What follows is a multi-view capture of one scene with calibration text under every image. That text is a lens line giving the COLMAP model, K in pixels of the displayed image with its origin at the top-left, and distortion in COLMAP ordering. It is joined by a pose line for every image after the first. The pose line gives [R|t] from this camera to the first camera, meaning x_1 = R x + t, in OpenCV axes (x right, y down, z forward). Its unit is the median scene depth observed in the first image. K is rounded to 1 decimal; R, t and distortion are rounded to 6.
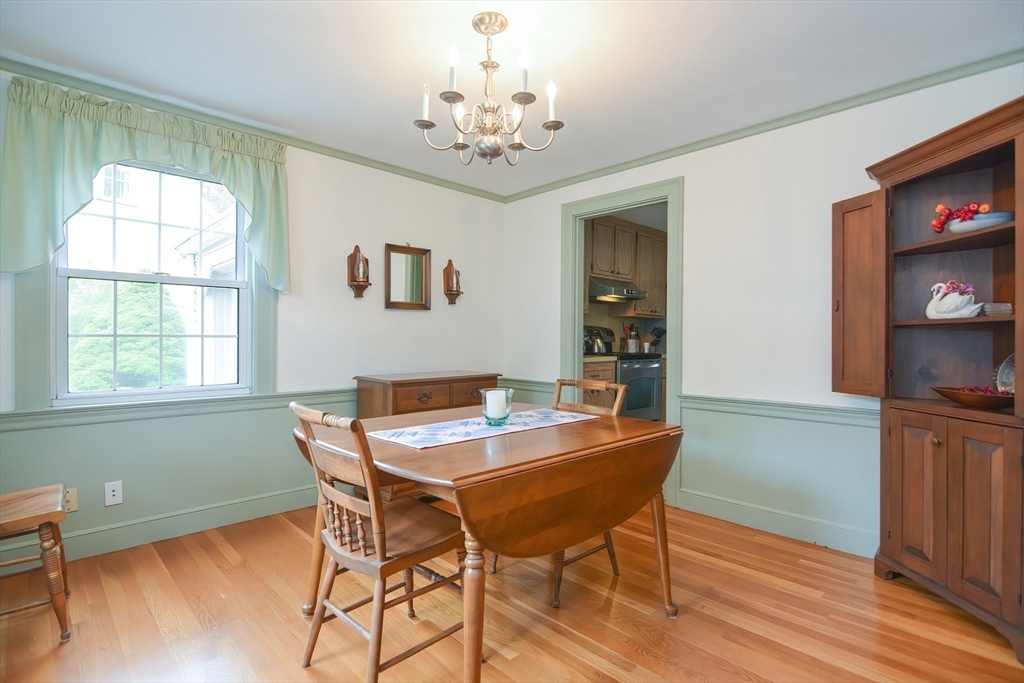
lens RADIAL K [[507.5, 0, 515.2], [0, 507.5, 340.0], [0, 0, 1]] dist [0.029112, -0.025064]
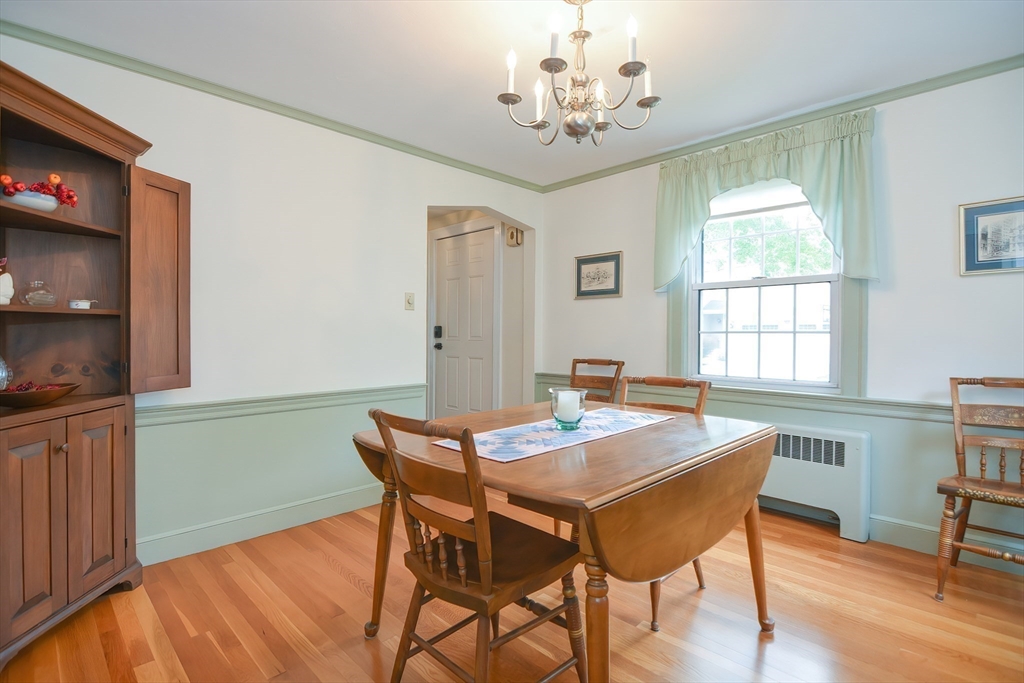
lens RADIAL K [[498.1, 0, 512.0], [0, 498.1, 341.5], [0, 0, 1]] dist [-0.016826, -0.000689]
pose [[0.998137, -0.009772, 0.060224, -0.227426], [0.009423, 0.999937, 0.006077, -0.000537], [-0.060280, -0.005498, 0.998166, 0.126366]]
